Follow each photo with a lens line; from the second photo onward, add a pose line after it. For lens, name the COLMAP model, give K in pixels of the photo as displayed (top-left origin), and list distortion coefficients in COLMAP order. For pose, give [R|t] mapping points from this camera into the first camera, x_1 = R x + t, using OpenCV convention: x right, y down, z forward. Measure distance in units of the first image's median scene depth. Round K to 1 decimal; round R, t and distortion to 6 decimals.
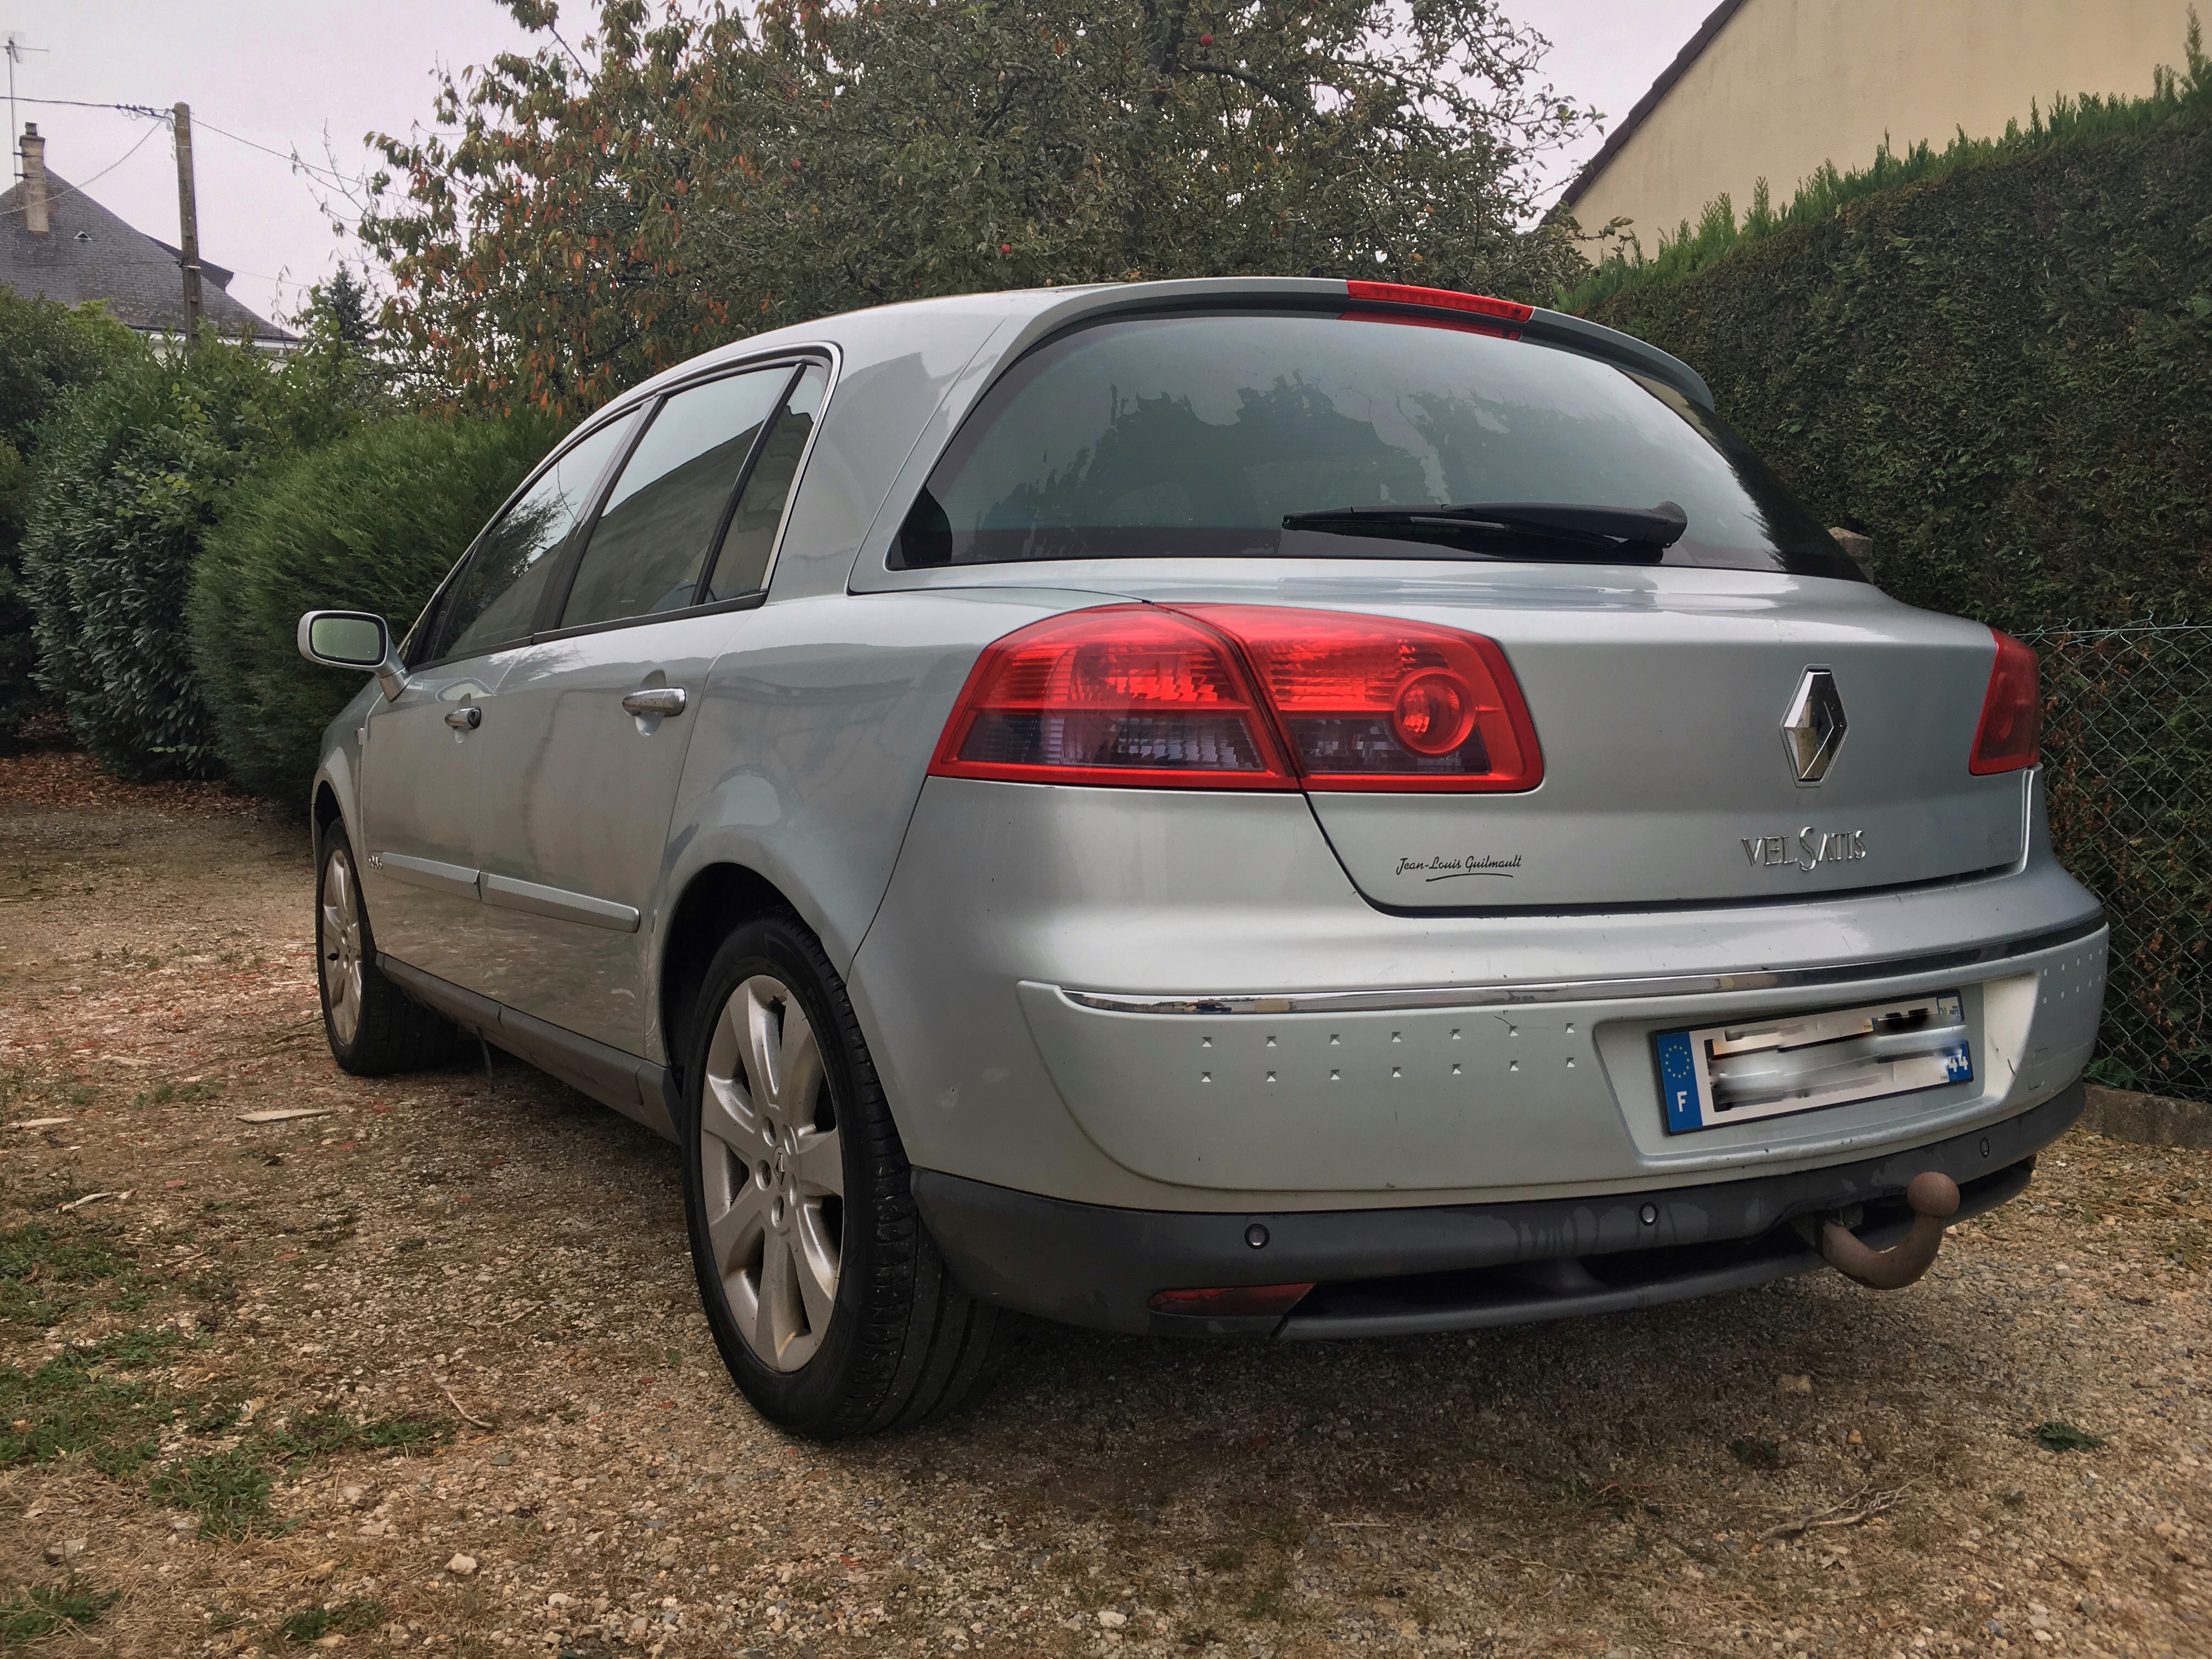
lens RADIAL K [[1864.7, 0, 1106.0], [0, 1864.7, 829.5], [0, 0, 1]] dist [0.069104, -0.104268]
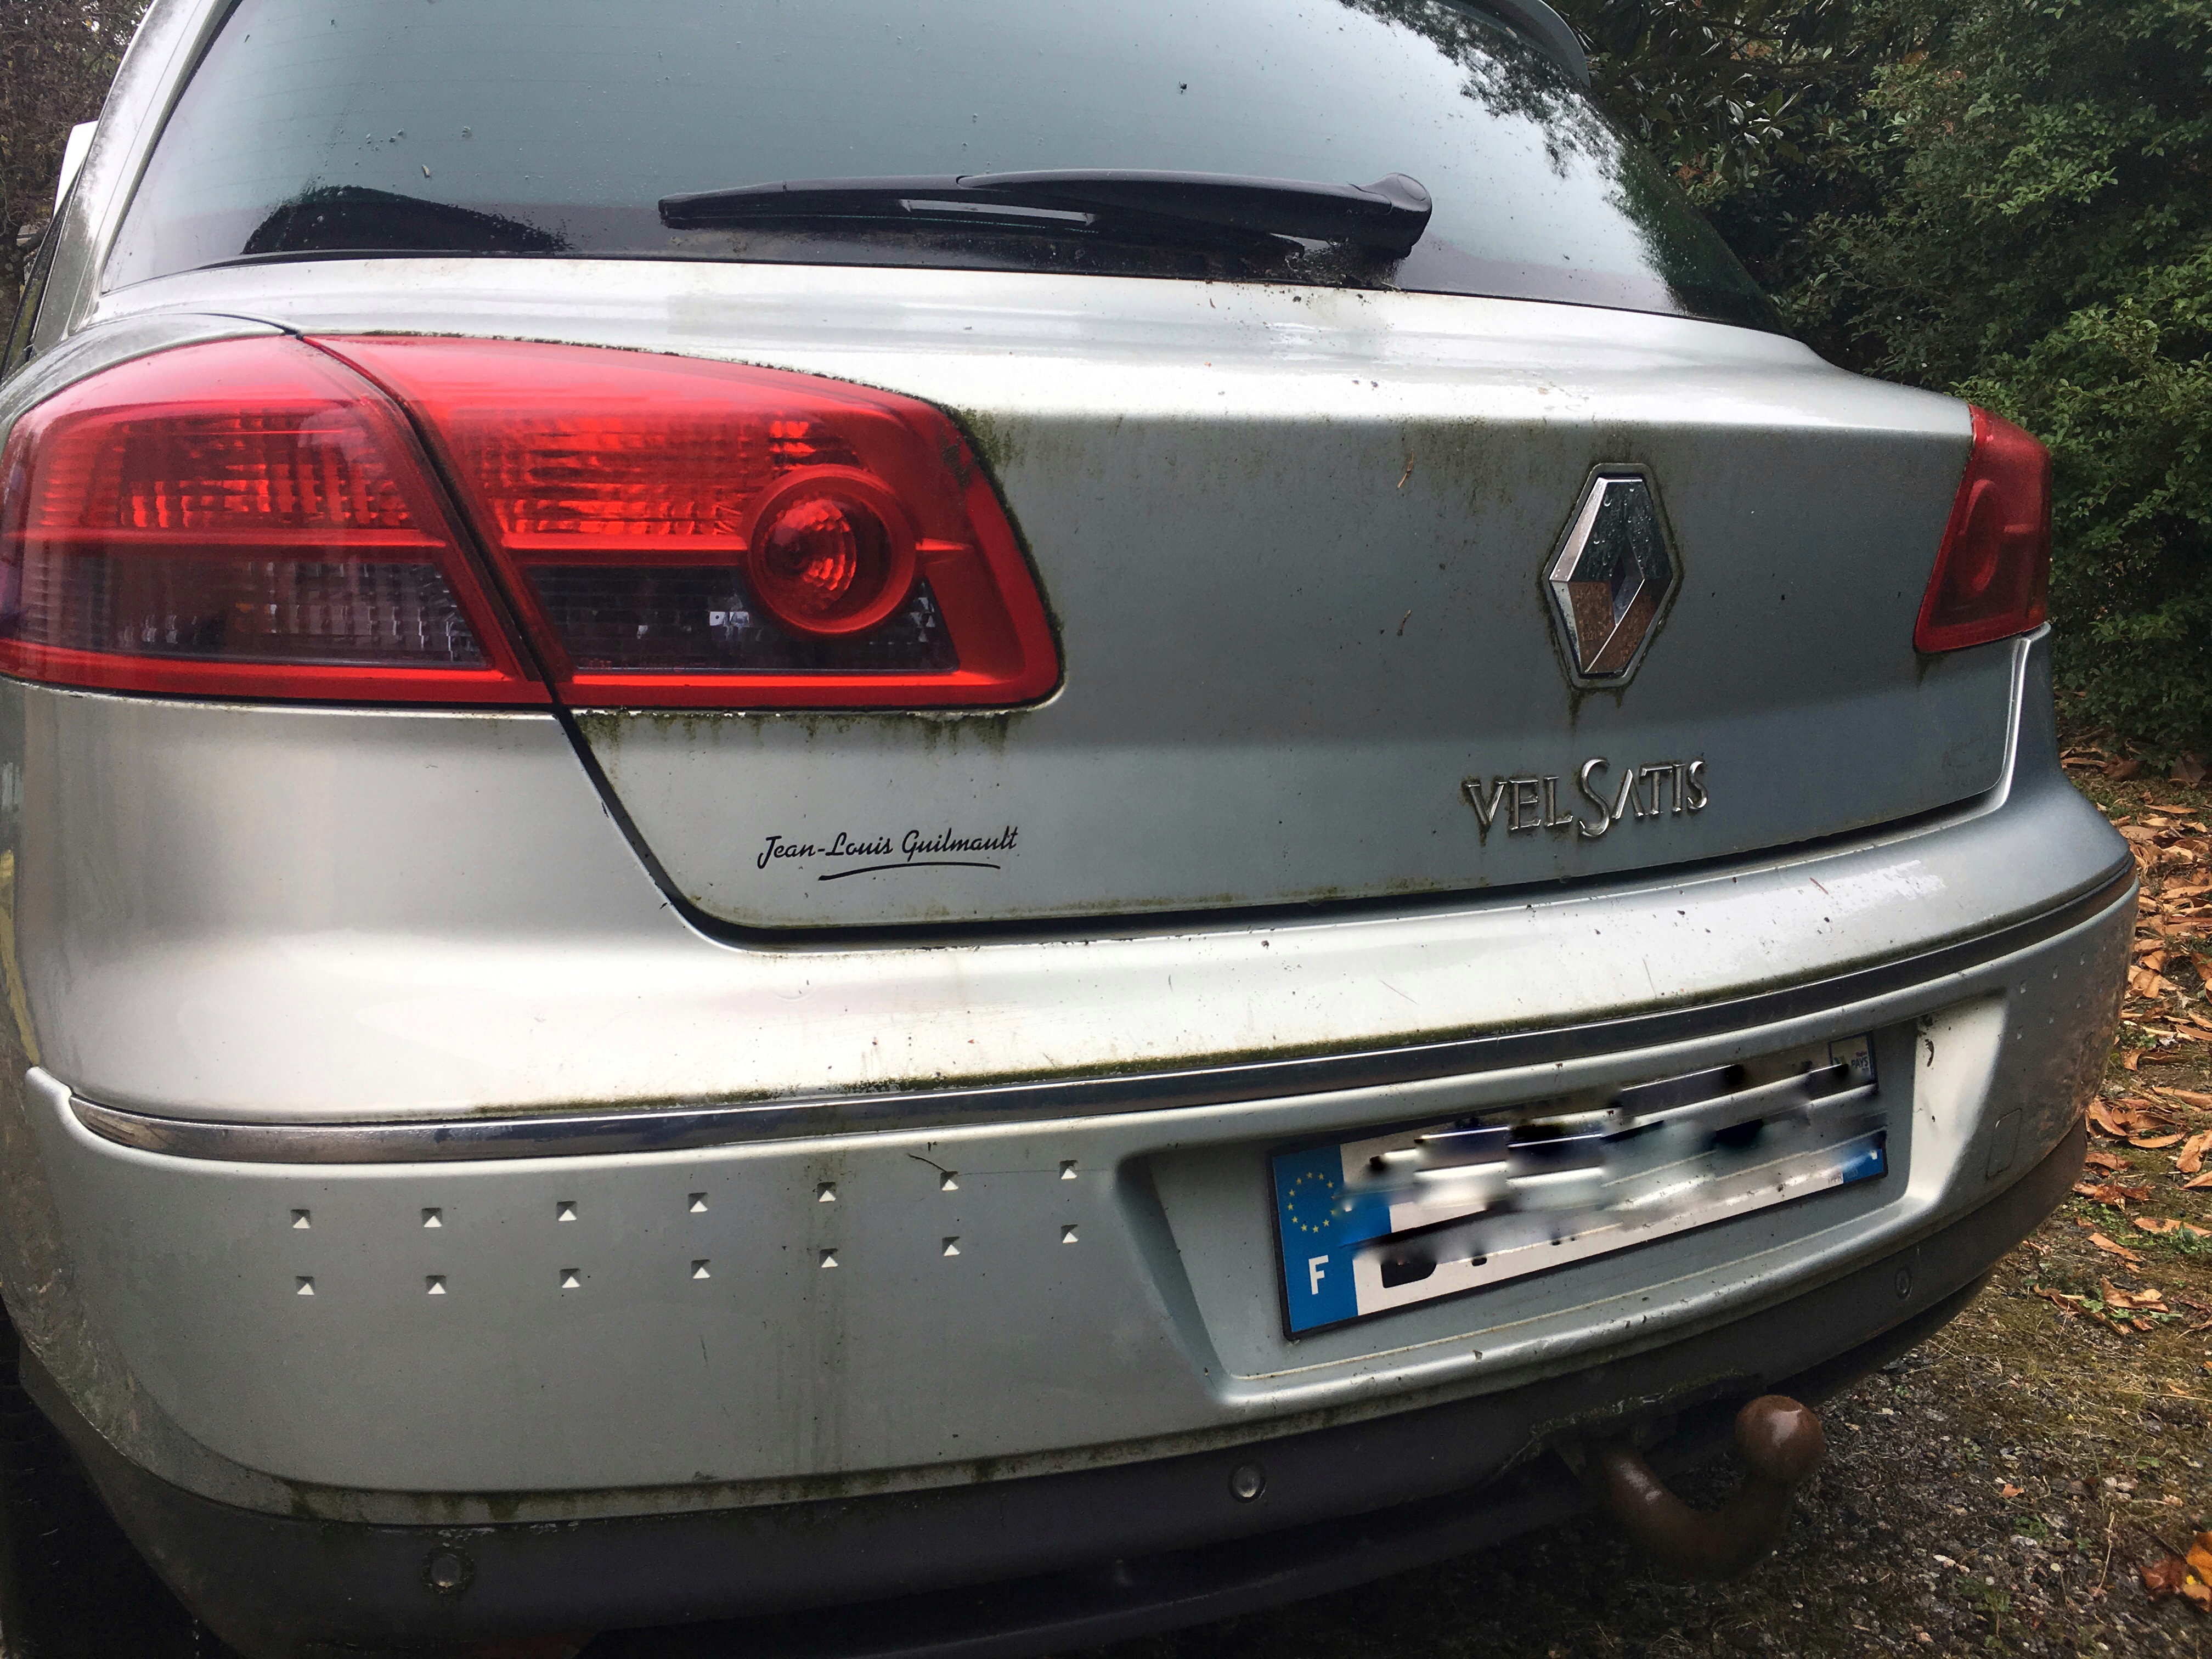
lens RADIAL K [[1864.7, 0, 1106.0], [0, 1864.7, 829.5], [0, 0, 1]] dist [0.069104, -0.104268]
pose [[0.999753, 0.008152, -0.020677, 0.249658], [-0.005995, 0.994736, 0.102297, -0.038269], [0.021402, -0.102148, 0.994539, 0.459983]]
